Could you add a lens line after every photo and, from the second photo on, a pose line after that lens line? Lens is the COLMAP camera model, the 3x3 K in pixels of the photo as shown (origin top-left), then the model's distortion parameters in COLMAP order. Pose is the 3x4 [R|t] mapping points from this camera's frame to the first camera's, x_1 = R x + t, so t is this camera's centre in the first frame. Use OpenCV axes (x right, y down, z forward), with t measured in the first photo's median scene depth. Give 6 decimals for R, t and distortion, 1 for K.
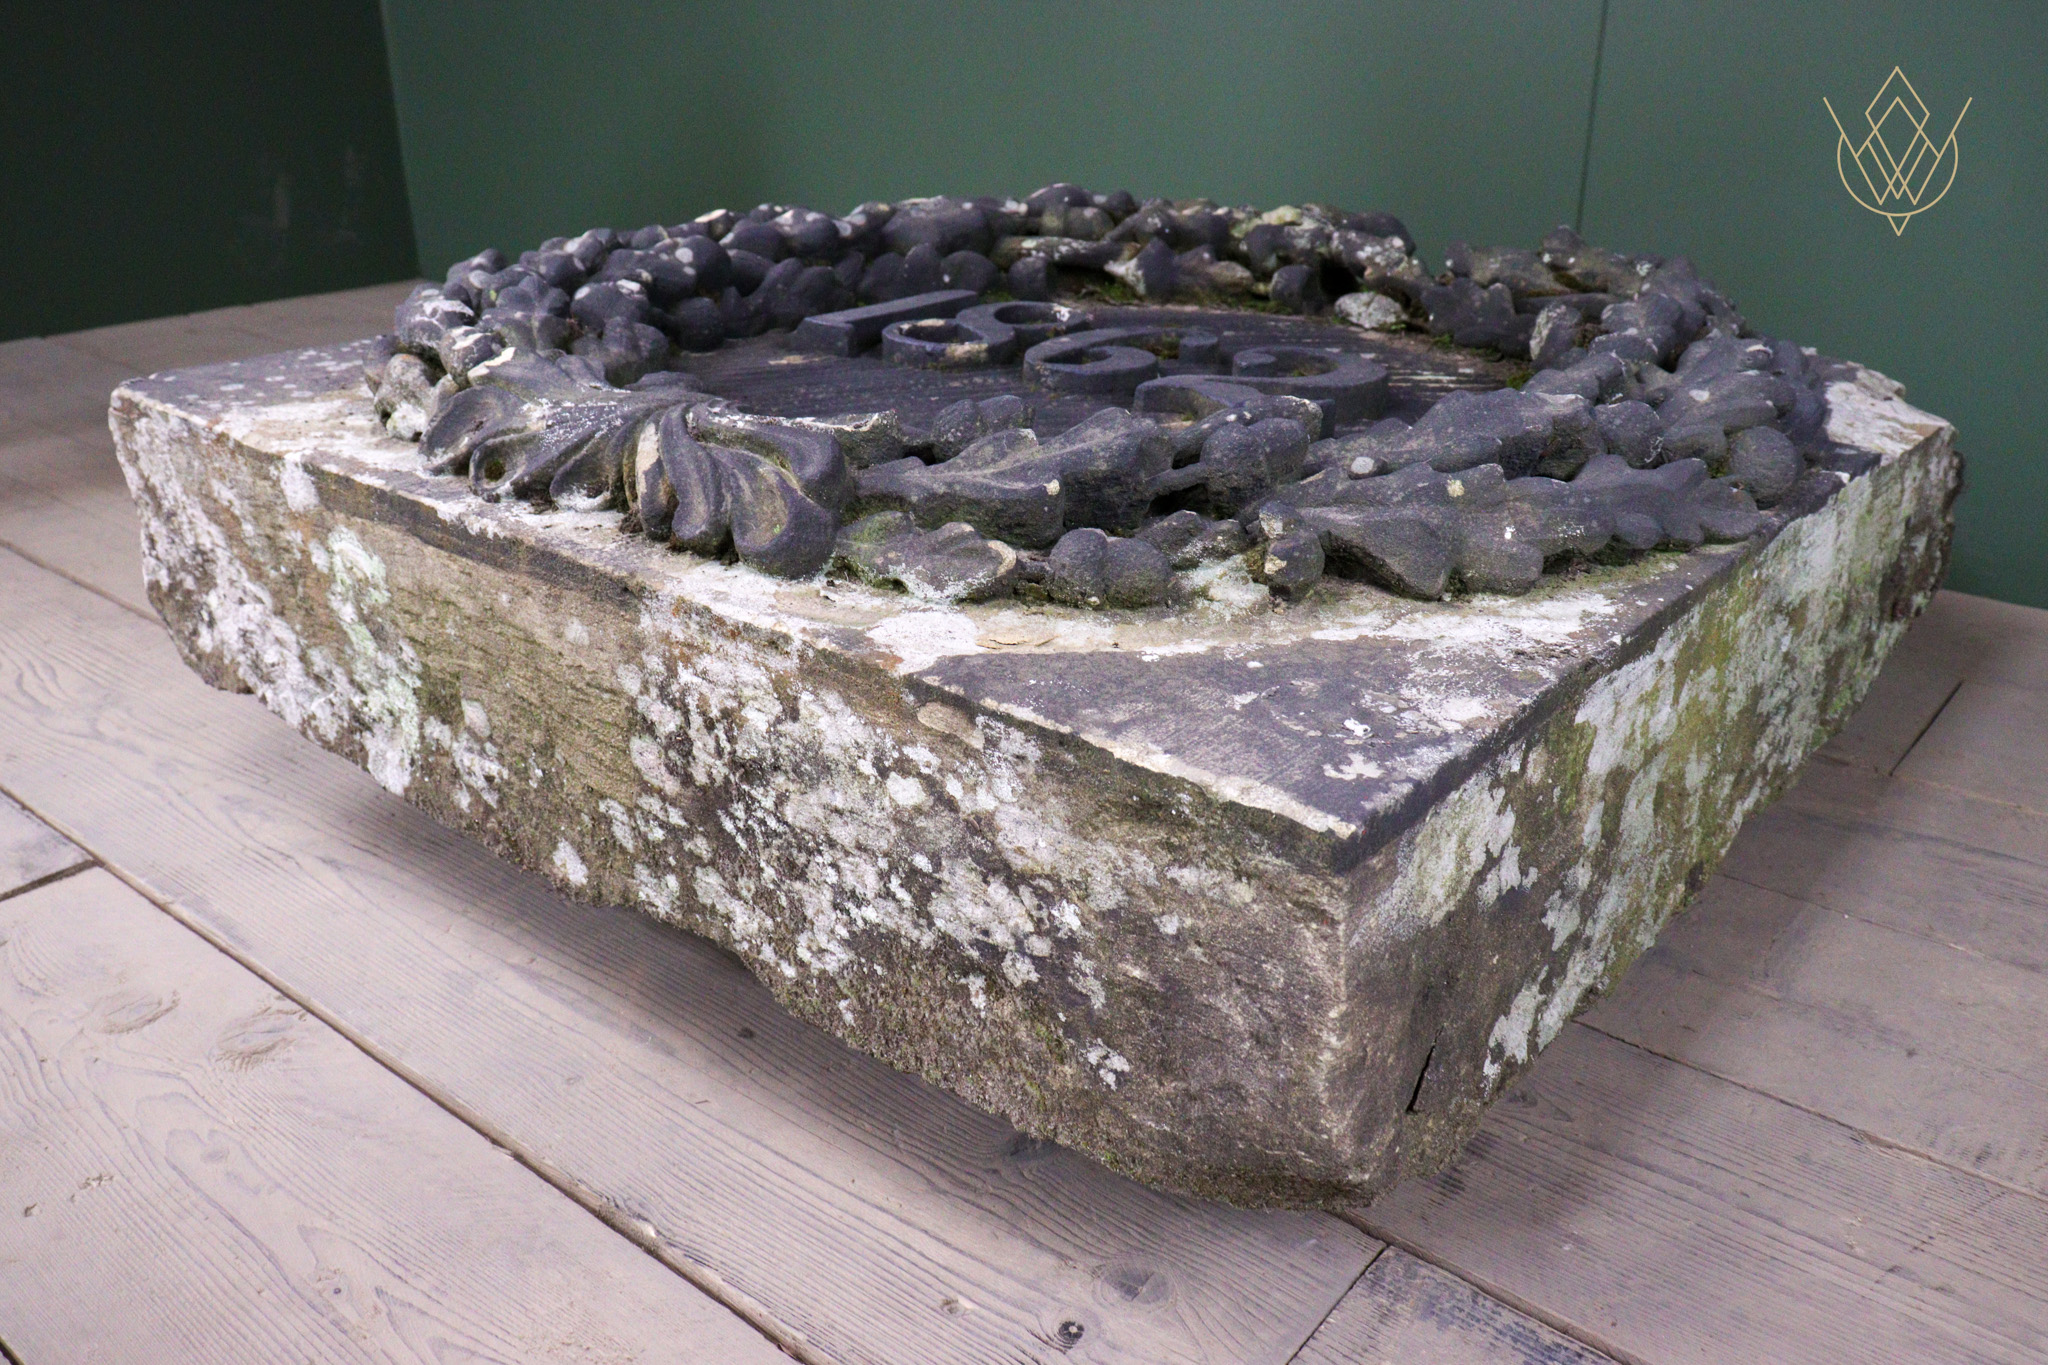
lens RADIAL K [[1675.8, 0, 1030.1], [0, 1675.8, 683.1], [0, 0, 1]] dist [0.003225, -0.004925]
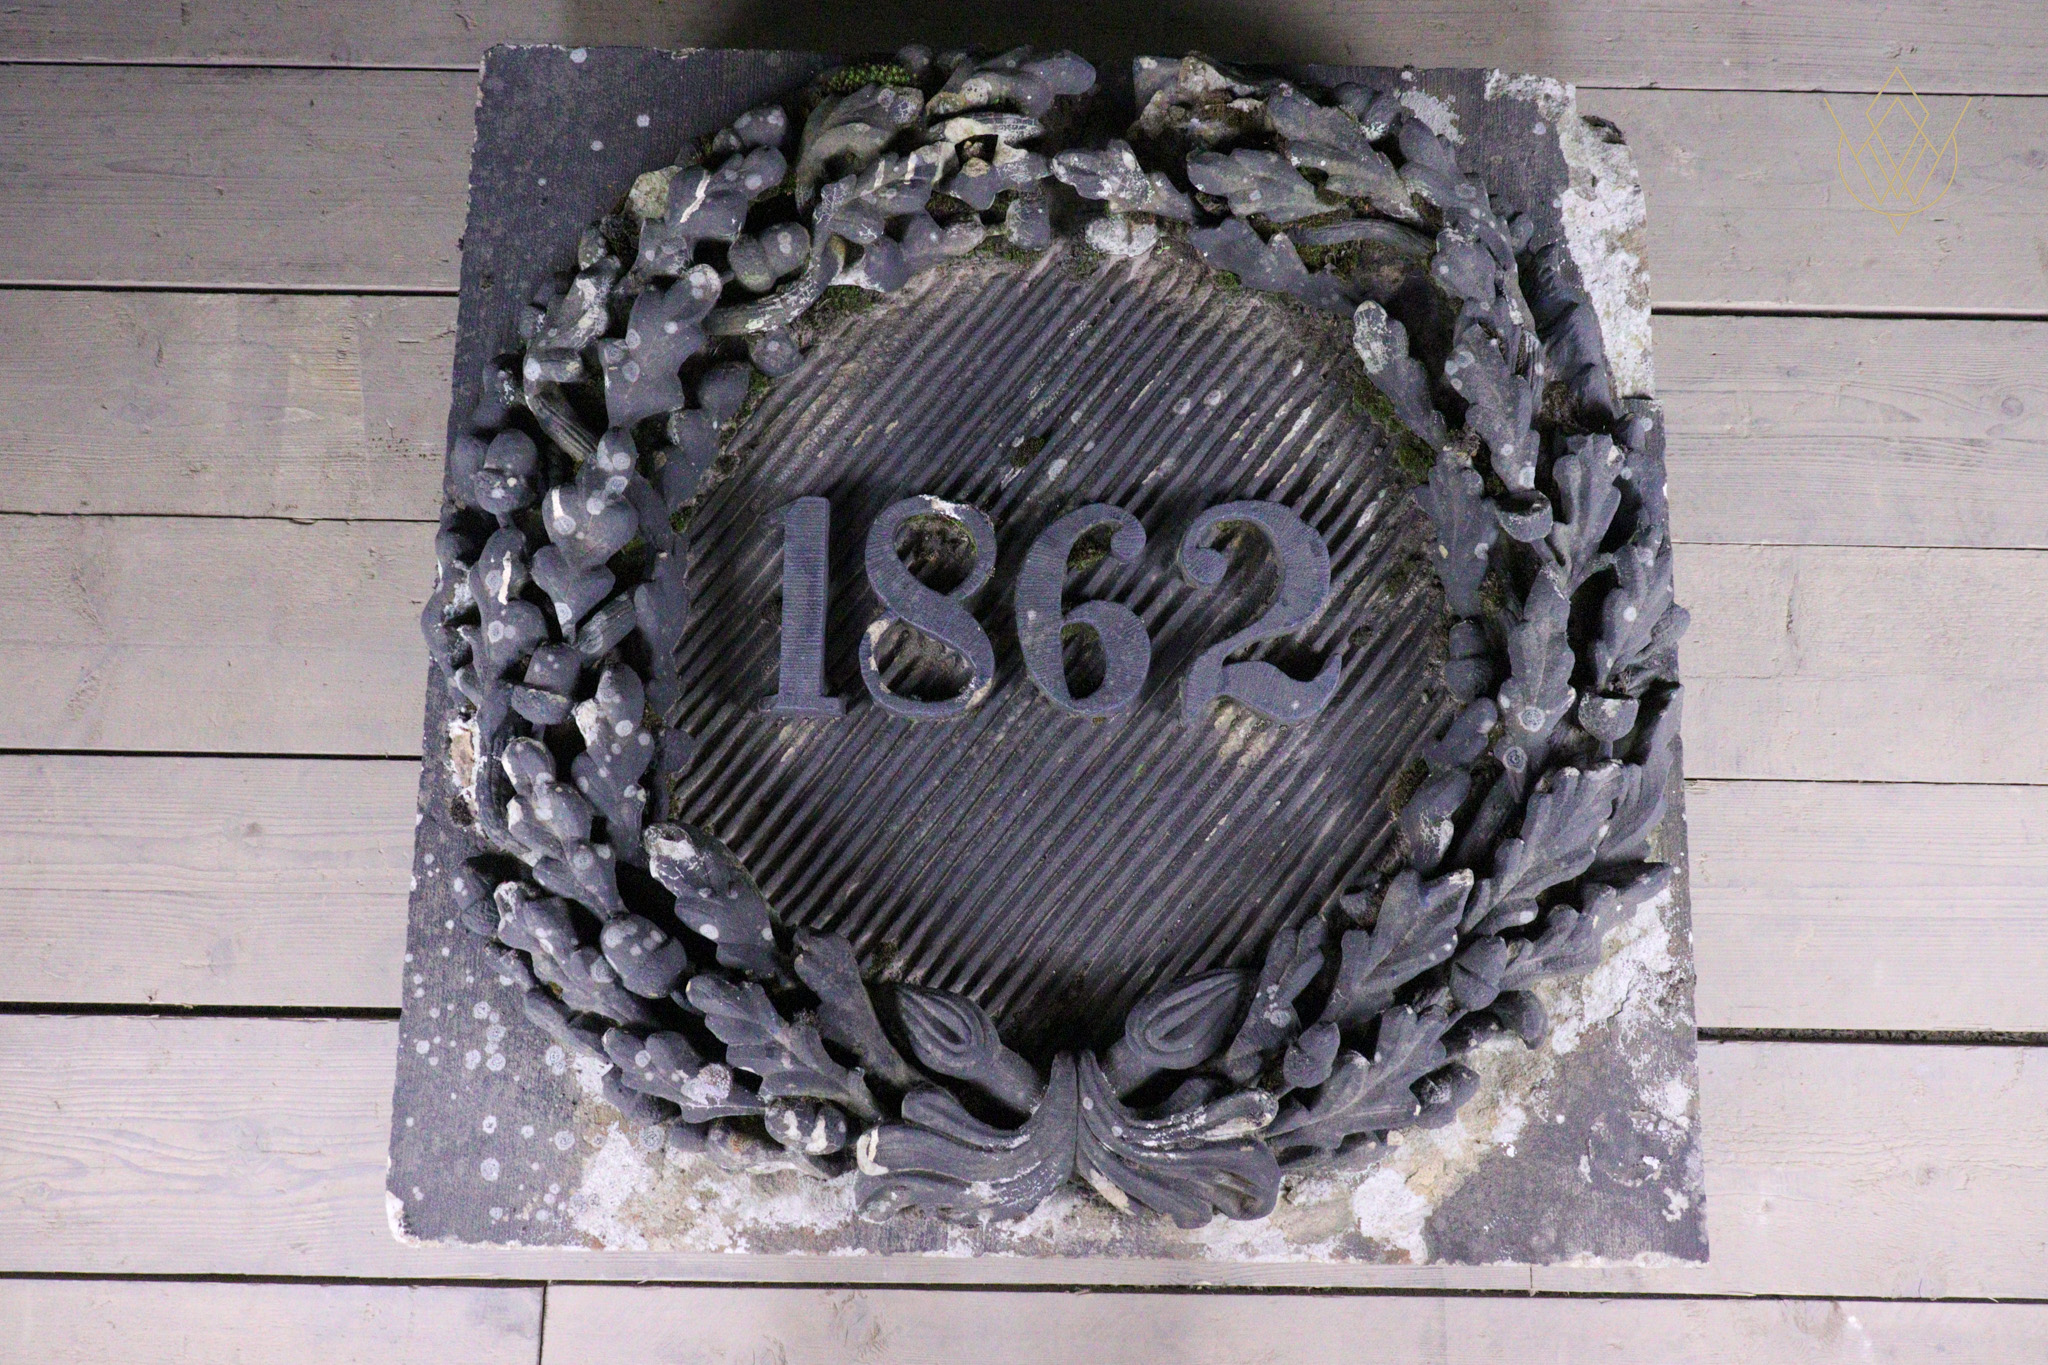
lens RADIAL K [[1685.1, 0, 1028.9], [0, 1685.1, 692.1], [0, 0, 1]] dist [-0.000988, -0.002689]
pose [[0.780416, -0.616358, 0.105137, -0.183469], [0.246968, 0.458340, 0.853775, -1.631570], [-0.574419, -0.640334, 0.509917, 0.626953]]
